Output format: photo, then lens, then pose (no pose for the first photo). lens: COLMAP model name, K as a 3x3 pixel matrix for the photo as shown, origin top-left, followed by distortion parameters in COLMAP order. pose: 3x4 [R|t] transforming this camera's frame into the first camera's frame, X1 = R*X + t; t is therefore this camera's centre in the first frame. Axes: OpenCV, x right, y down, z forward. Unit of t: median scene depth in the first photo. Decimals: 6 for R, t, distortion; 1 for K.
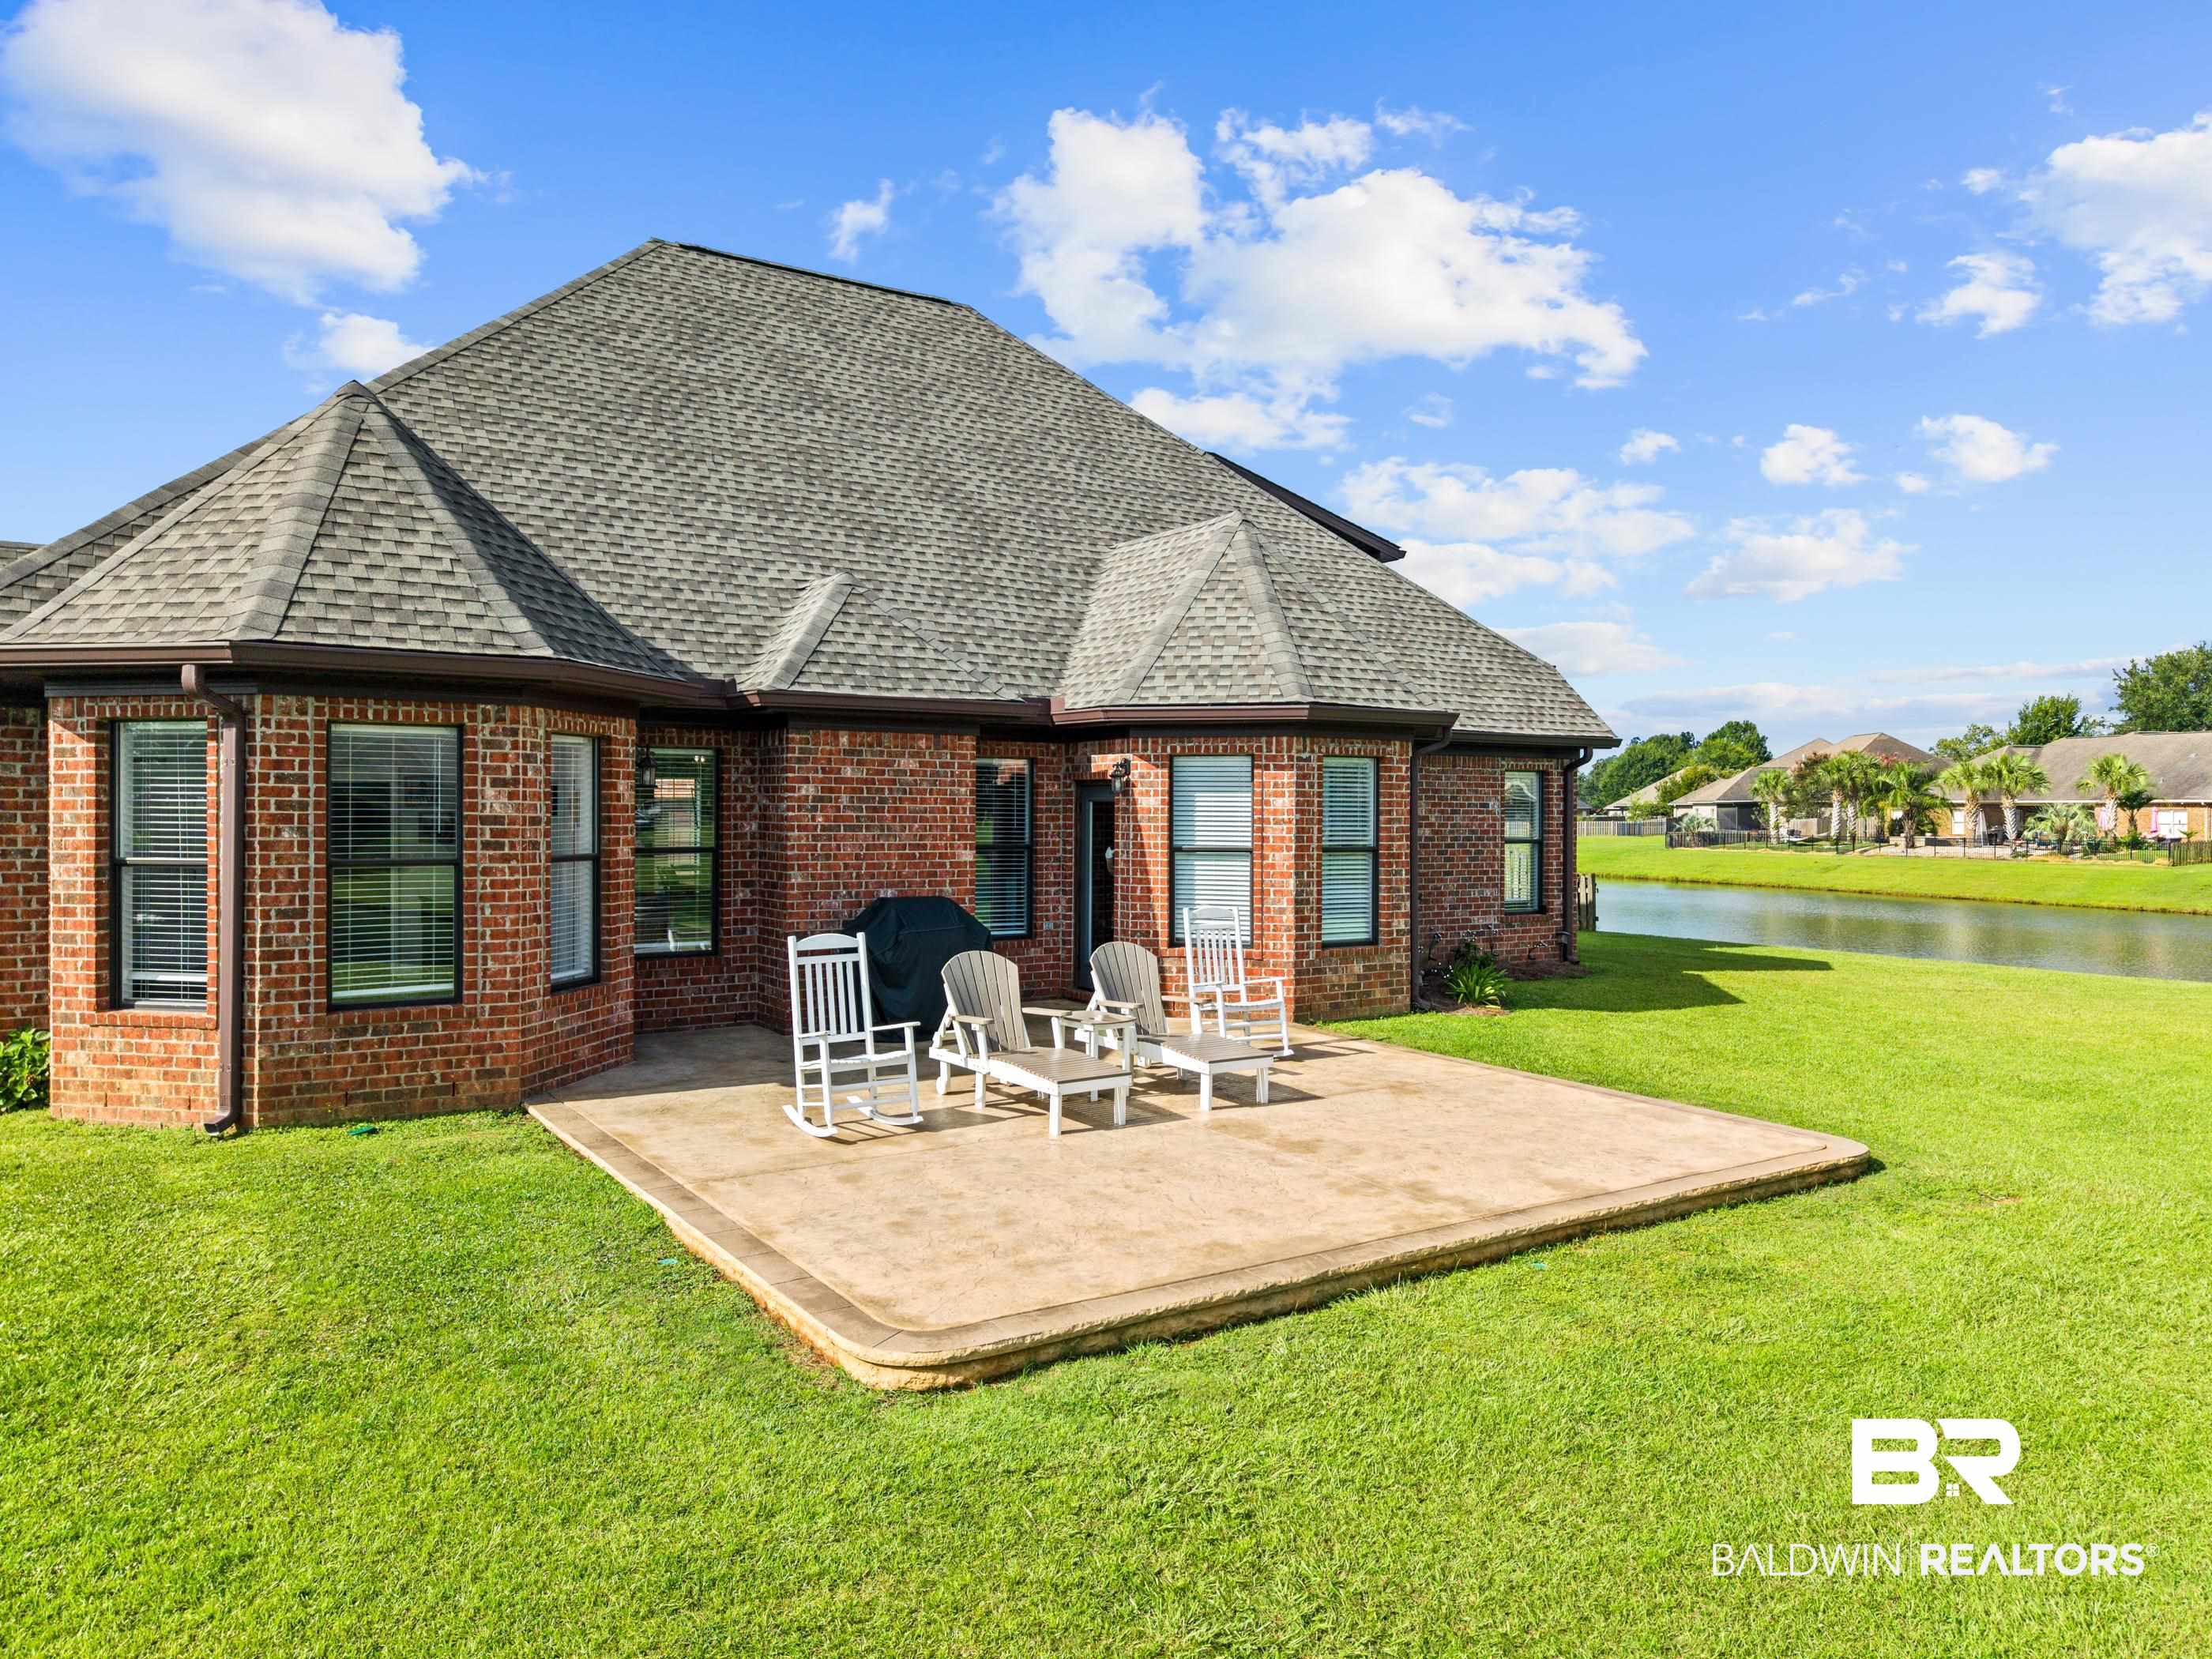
lens RADIAL K [[1490.5, 0, 1101.3], [0, 1490.5, 823.3], [0, 0, 1]] dist [0.019089, -0.016419]
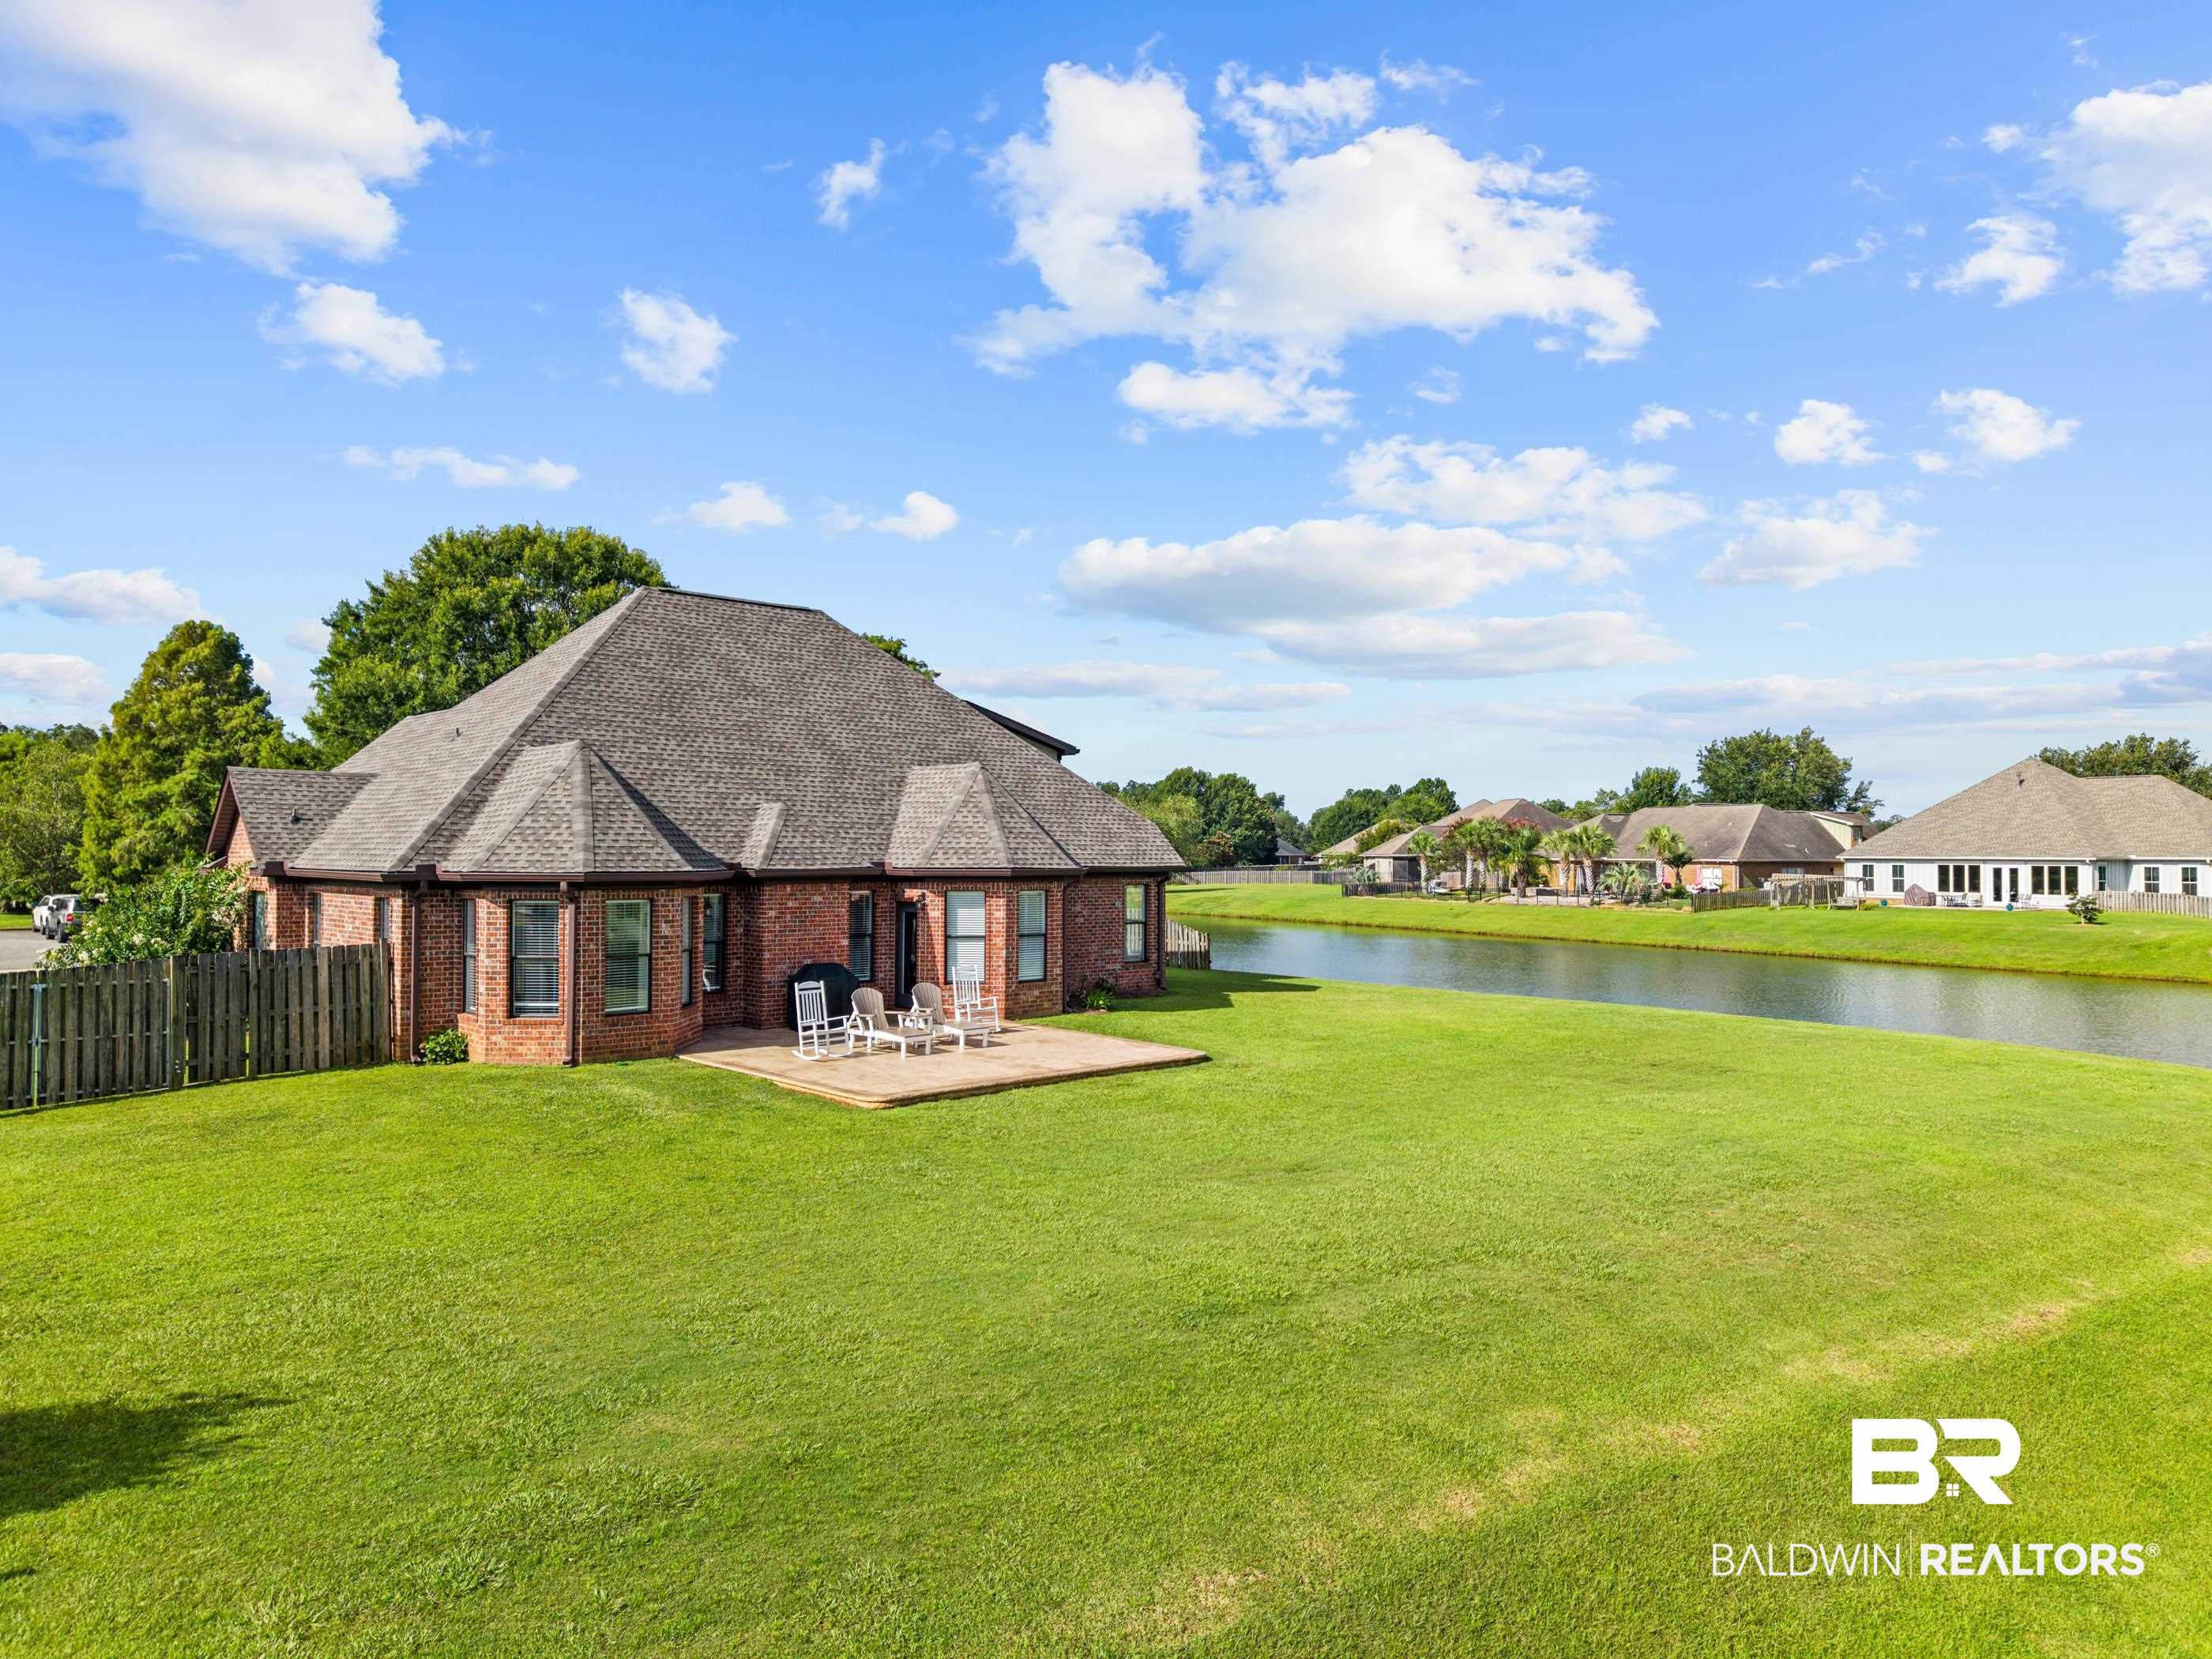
lens RADIAL K [[1490.5, 0, 1156.9], [0, 1490.5, 852.4], [0, 0, 1]] dist [0.019089, -0.016419]
pose [[0.980163, -0.001052, 0.198193, -0.072420], [0.002312, 0.999979, -0.006130, -0.083570], [-0.198182, 0.006467, 0.980144, -1.041364]]
